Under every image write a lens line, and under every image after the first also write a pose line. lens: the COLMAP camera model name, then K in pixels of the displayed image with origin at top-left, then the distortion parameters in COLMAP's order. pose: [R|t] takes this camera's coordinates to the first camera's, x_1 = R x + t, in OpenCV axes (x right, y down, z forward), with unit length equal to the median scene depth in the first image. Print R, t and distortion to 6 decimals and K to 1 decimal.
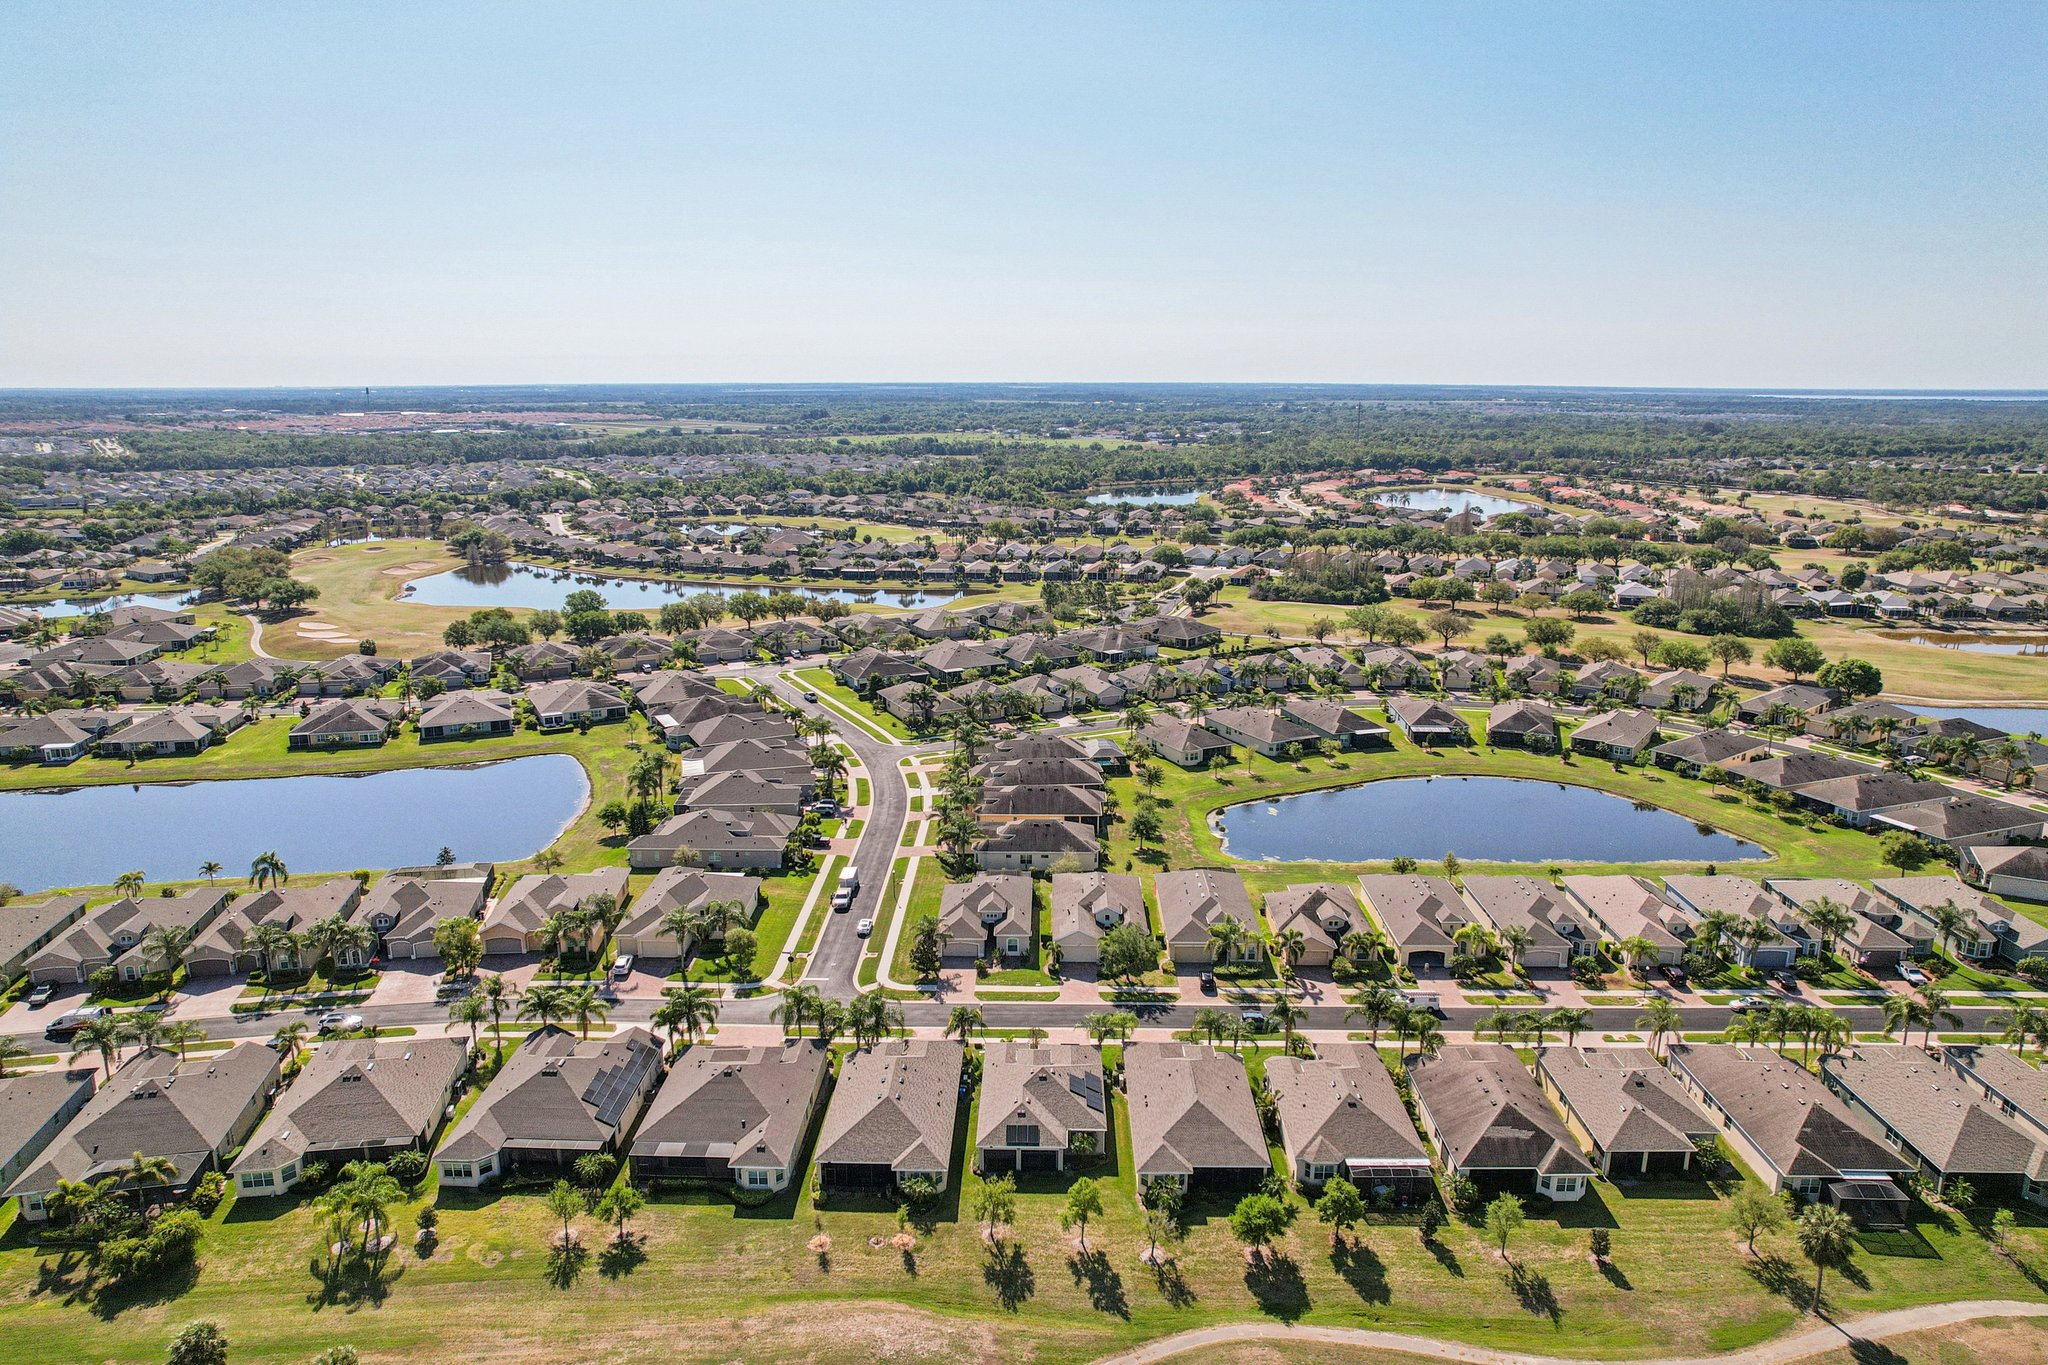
lens RADIAL K [[1277.9, 0, 1019.0], [0, 1277.9, 711.9], [0, 0, 1]] dist [-0.066896, 0.052311]
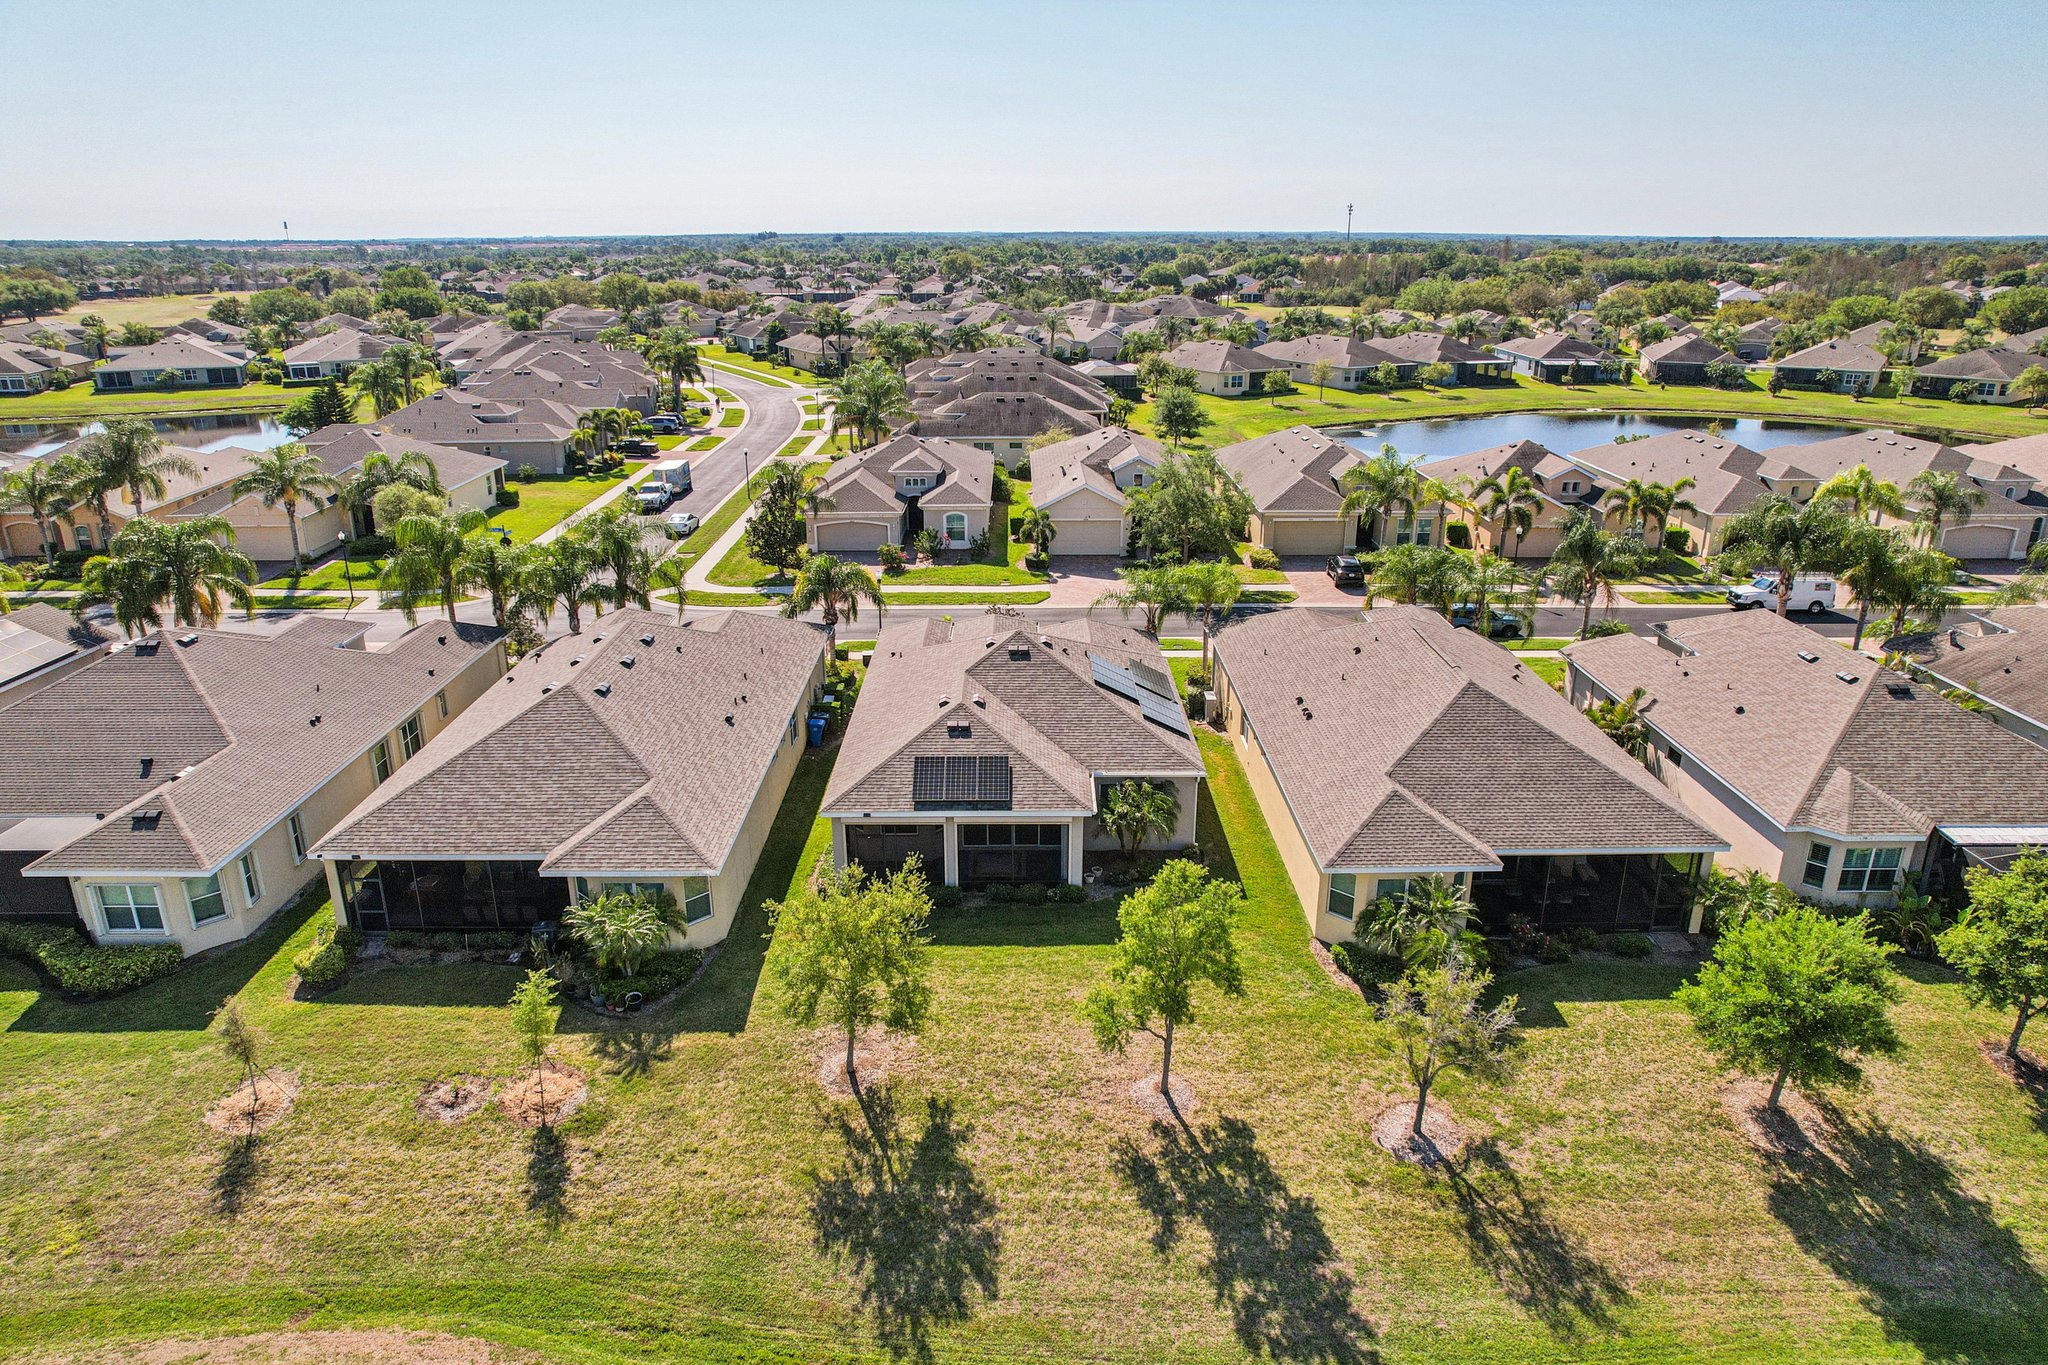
lens RADIAL K [[1277.9, 0, 1019.0], [0, 1277.9, 711.9], [0, 0, 1]] dist [-0.066896, 0.052311]
pose [[0.999633, -0.010825, 0.024842, 0.010016], [0.008089, 0.994147, 0.107729, 0.287356], [-0.025863, -0.107489, 0.993870, 0.687006]]
